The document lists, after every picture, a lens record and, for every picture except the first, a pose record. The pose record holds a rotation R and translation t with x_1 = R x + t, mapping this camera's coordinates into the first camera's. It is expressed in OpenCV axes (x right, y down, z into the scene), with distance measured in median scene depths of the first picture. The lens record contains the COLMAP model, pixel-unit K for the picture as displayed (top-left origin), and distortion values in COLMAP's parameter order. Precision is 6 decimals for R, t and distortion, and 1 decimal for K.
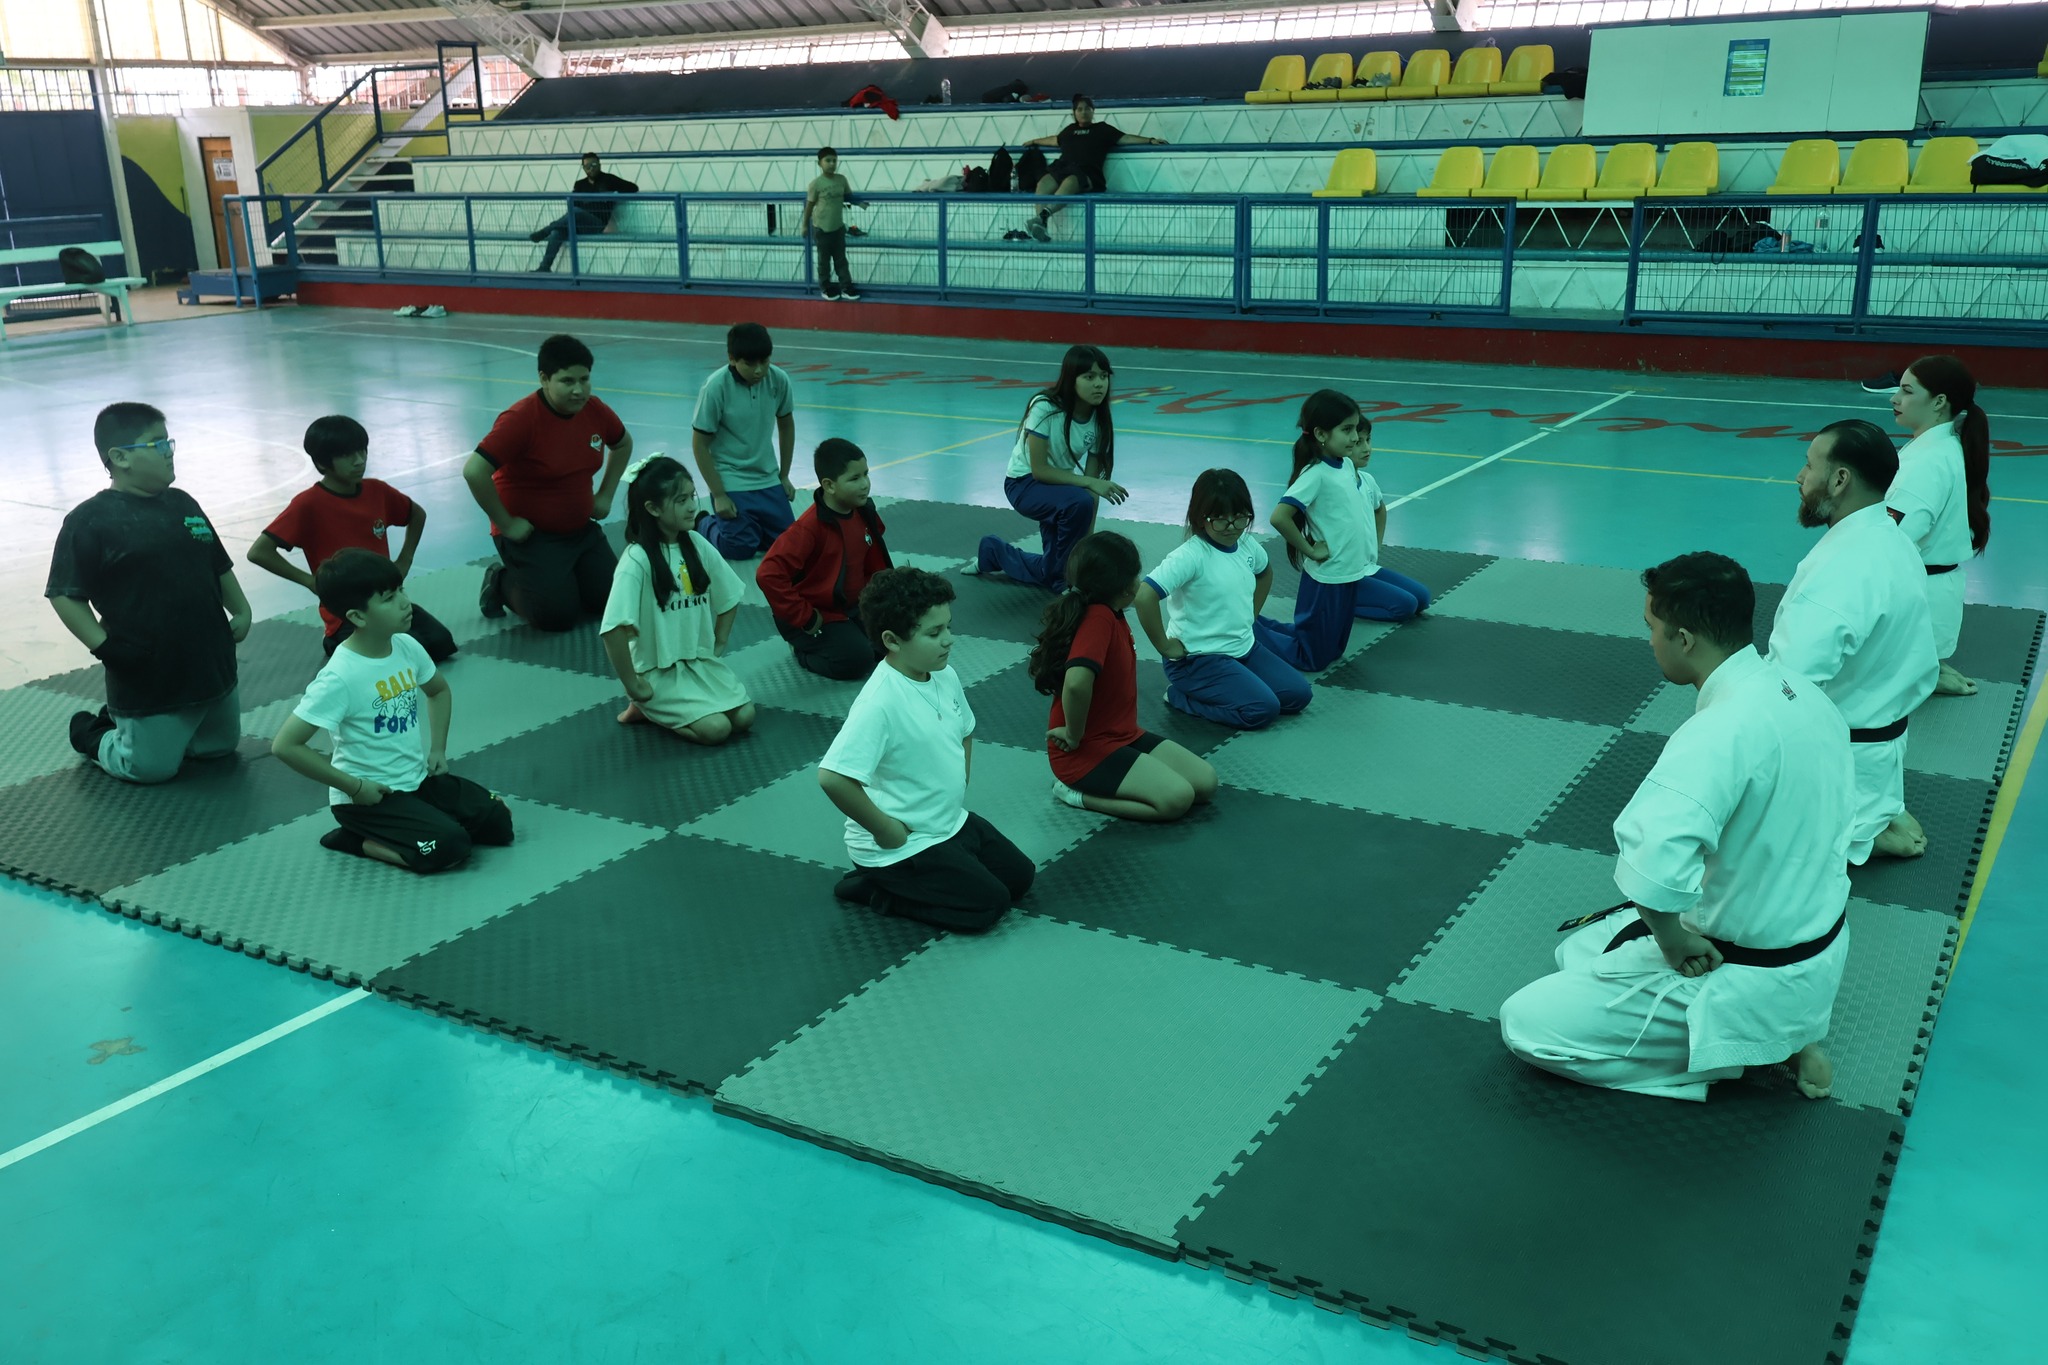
lens RADIAL K [[1945.1, 0, 1031.3], [0, 1945.1, 667.0], [0, 0, 1]] dist [0.006399, 0.000000]
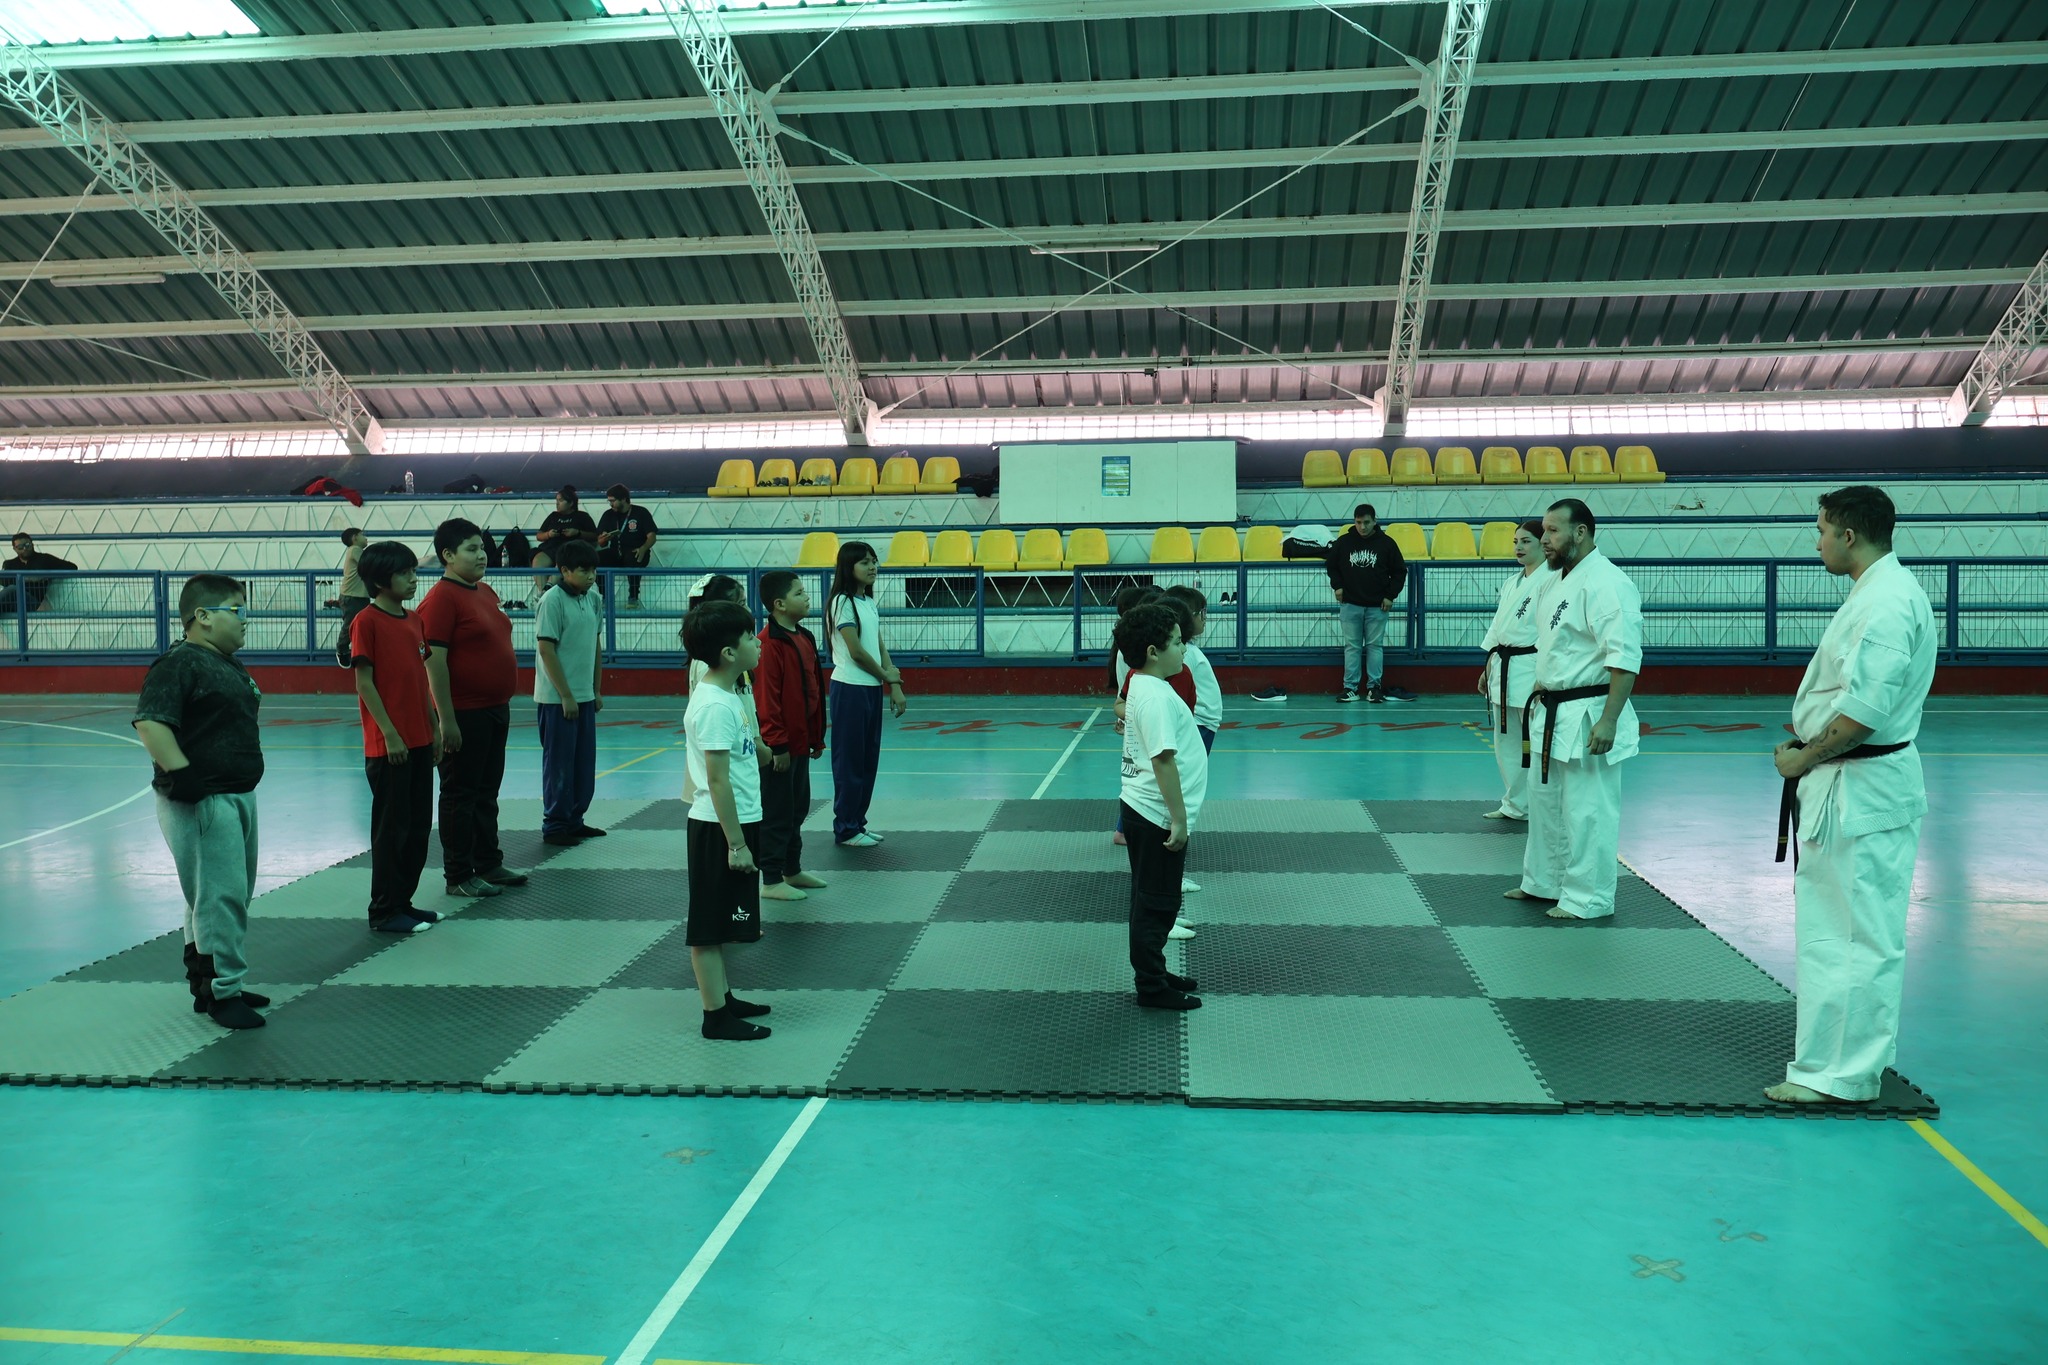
lens RADIAL K [[1485.1, 0, 1021.6], [0, 1485.1, 612.5], [0, 0, 1]] dist [0.040561, -0.003754]
pose [[0.879283, -0.022894, 0.475750, -0.181548], [0.121187, 0.976725, -0.176978, -0.030508], [-0.460625, 0.213268, 0.861592, 0.126494]]
